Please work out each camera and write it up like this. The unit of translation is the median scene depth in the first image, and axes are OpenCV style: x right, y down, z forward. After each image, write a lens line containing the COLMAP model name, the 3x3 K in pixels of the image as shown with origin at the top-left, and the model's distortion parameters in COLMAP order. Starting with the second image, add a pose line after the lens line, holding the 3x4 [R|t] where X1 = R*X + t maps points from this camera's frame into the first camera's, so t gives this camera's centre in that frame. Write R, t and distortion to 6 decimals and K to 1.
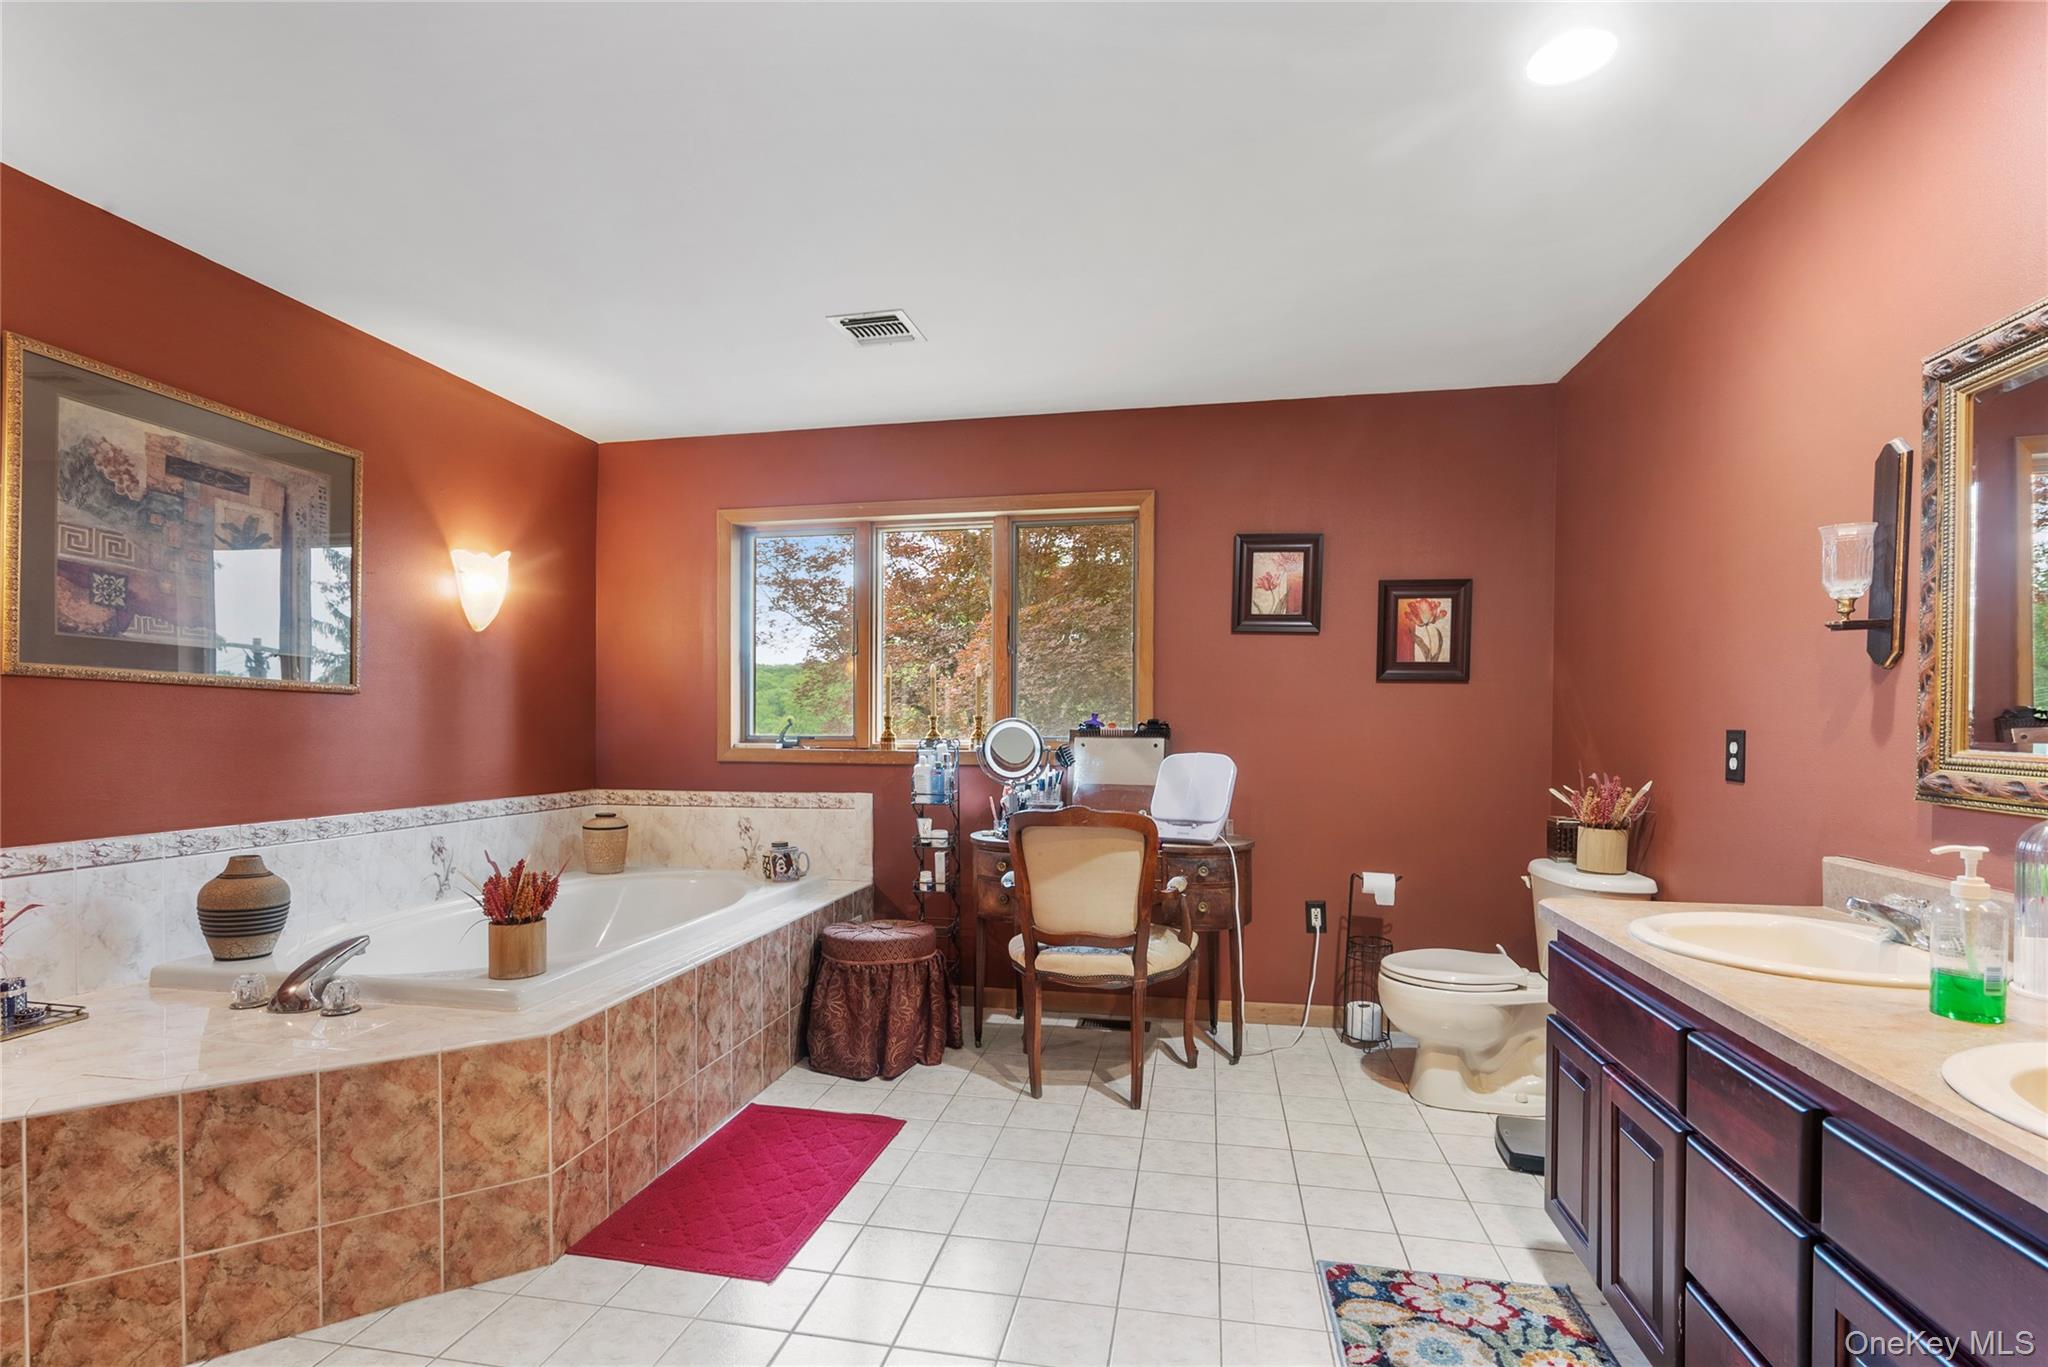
lens RADIAL K [[967.6, 0, 1017.5], [0, 967.6, 748.5], [0, 0, 1]] dist [-0.002019, -0.000013]
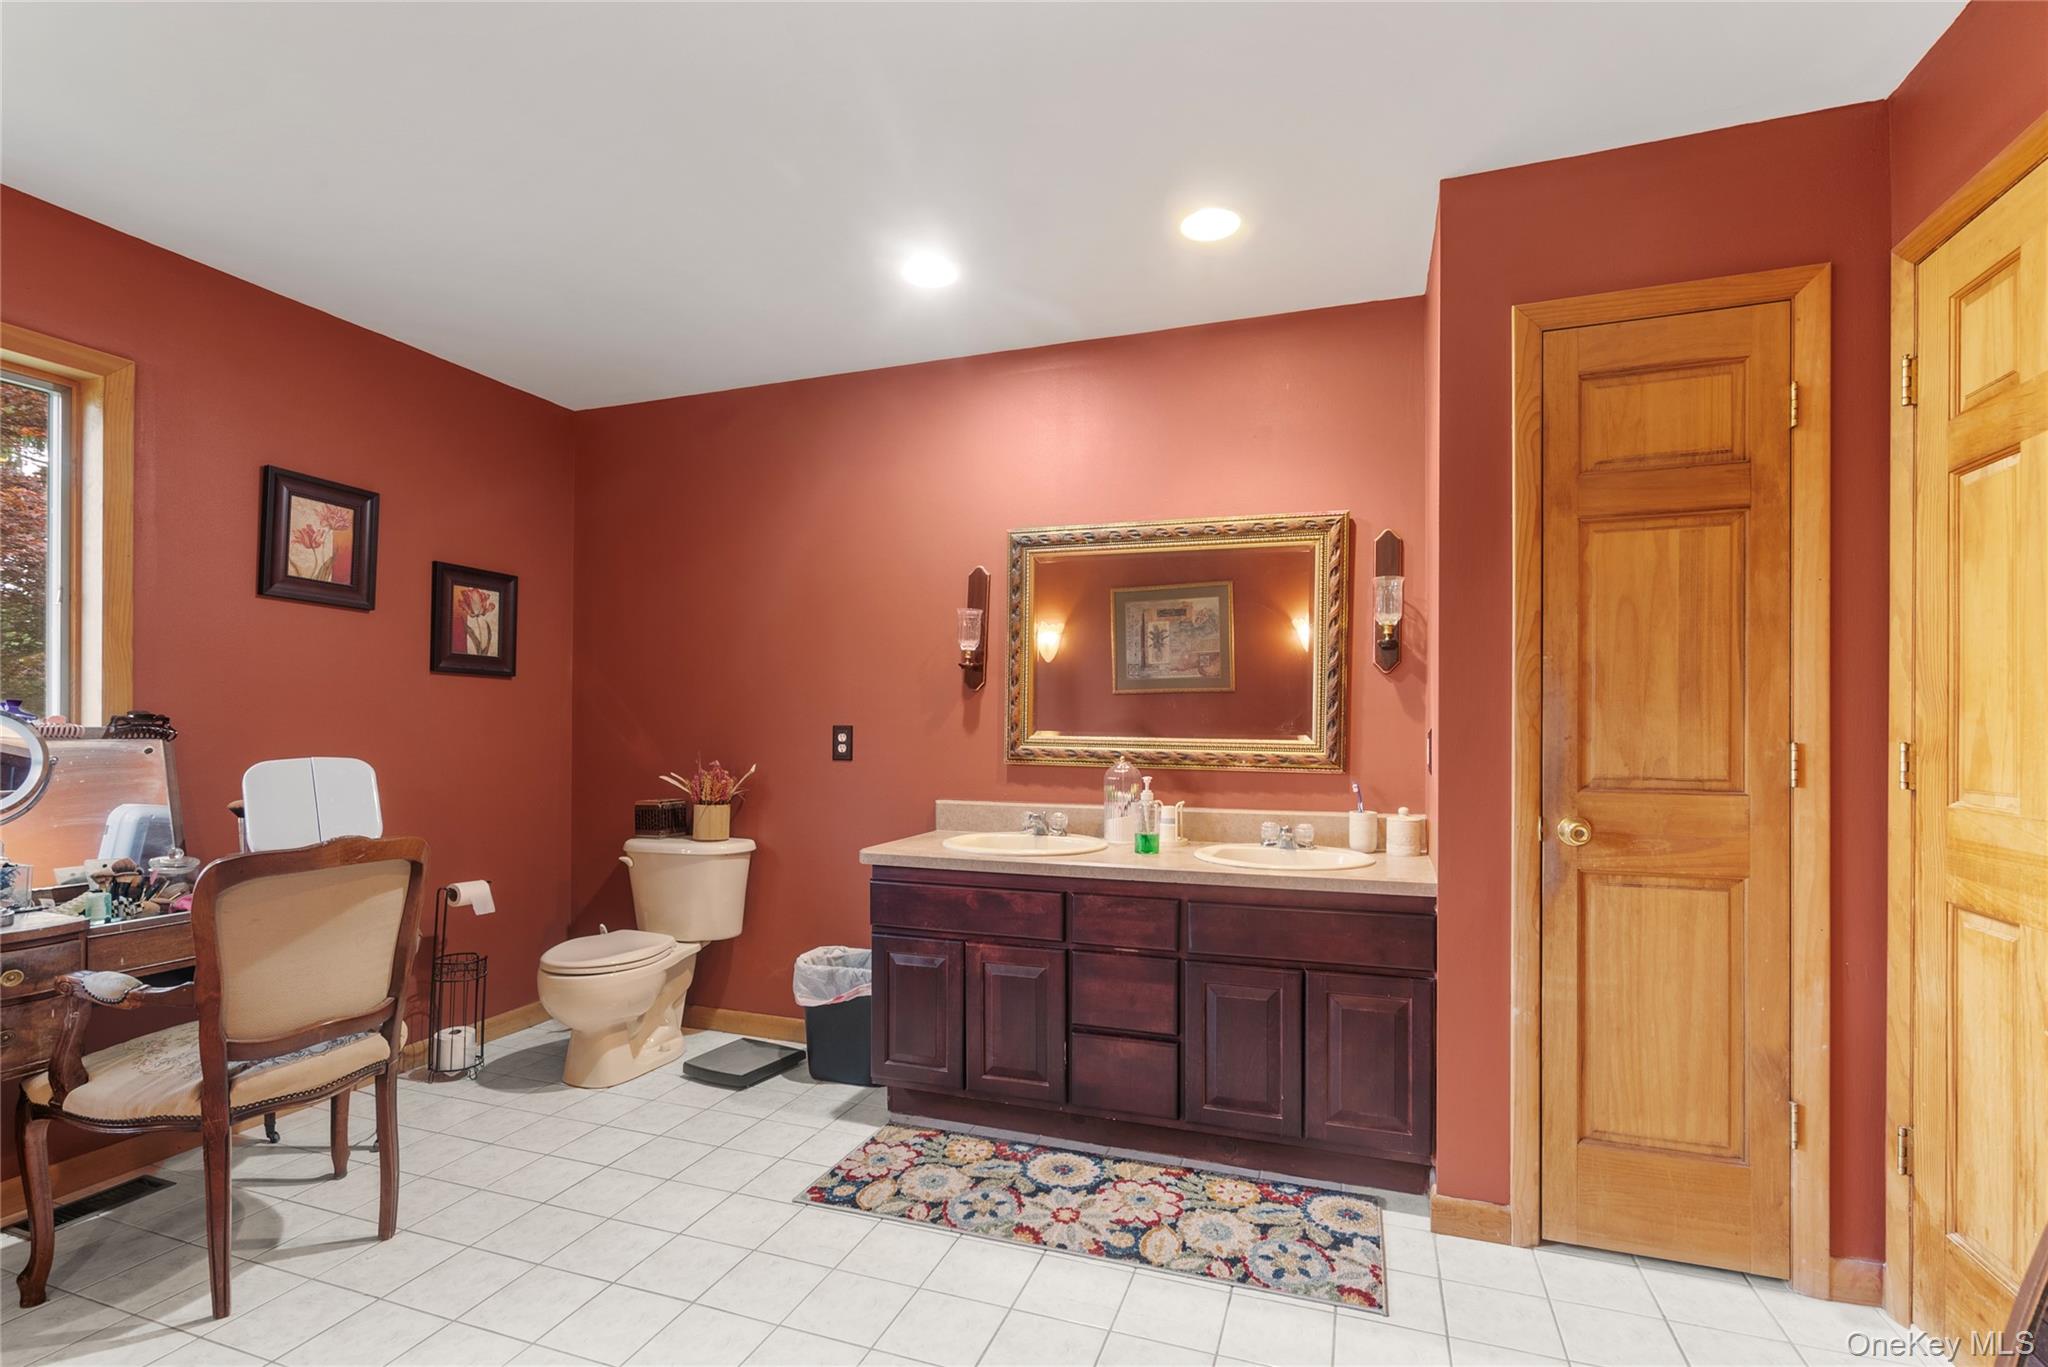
lens RADIAL K [[963.4, 0, 1024.8], [0, 963.4, 727.8], [0, 0, 1]] dist [0.001309, 0.000397]
pose [[0.143704, -0.004210, 0.989612, -0.589662], [0.021435, 0.999770, 0.001141, -0.009521], [-0.989389, 0.021048, 0.143761, 0.441043]]
